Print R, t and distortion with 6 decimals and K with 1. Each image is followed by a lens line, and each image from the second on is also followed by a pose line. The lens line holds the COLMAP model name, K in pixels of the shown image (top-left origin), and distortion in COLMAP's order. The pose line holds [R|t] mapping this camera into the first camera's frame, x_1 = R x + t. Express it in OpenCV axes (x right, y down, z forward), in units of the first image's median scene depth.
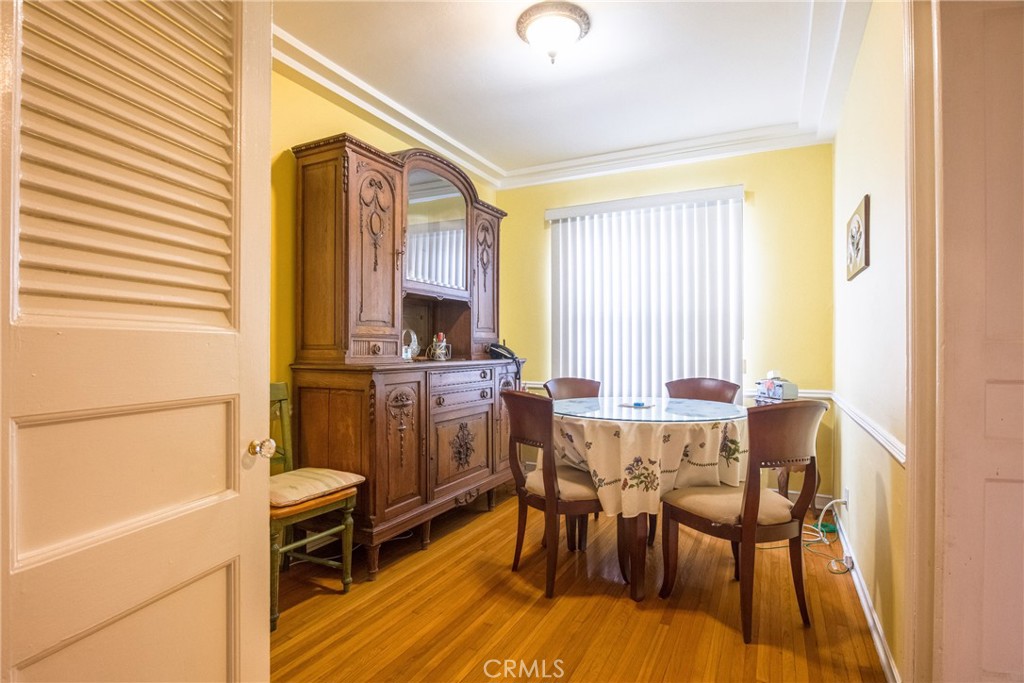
lens RADIAL K [[520.7, 0, 510.1], [0, 520.7, 342.4], [0, 0, 1]] dist [-0.002537, 0.001146]
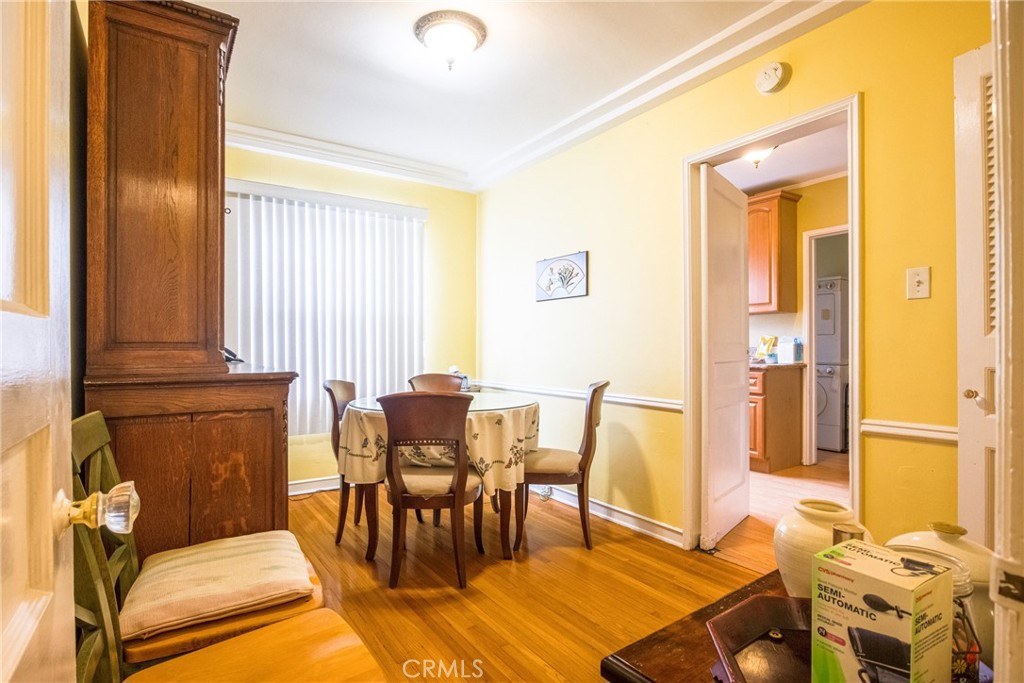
lens RADIAL K [[520.7, 0, 510.1], [0, 520.7, 346.6], [0, 0, 1]] dist [-0.002537, 0.001146]
pose [[0.485633, 0.001760, 0.874161, -0.777353], [-0.007287, 0.999971, 0.002035, 0.006279], [-0.874133, -0.007358, 0.485632, 0.410567]]
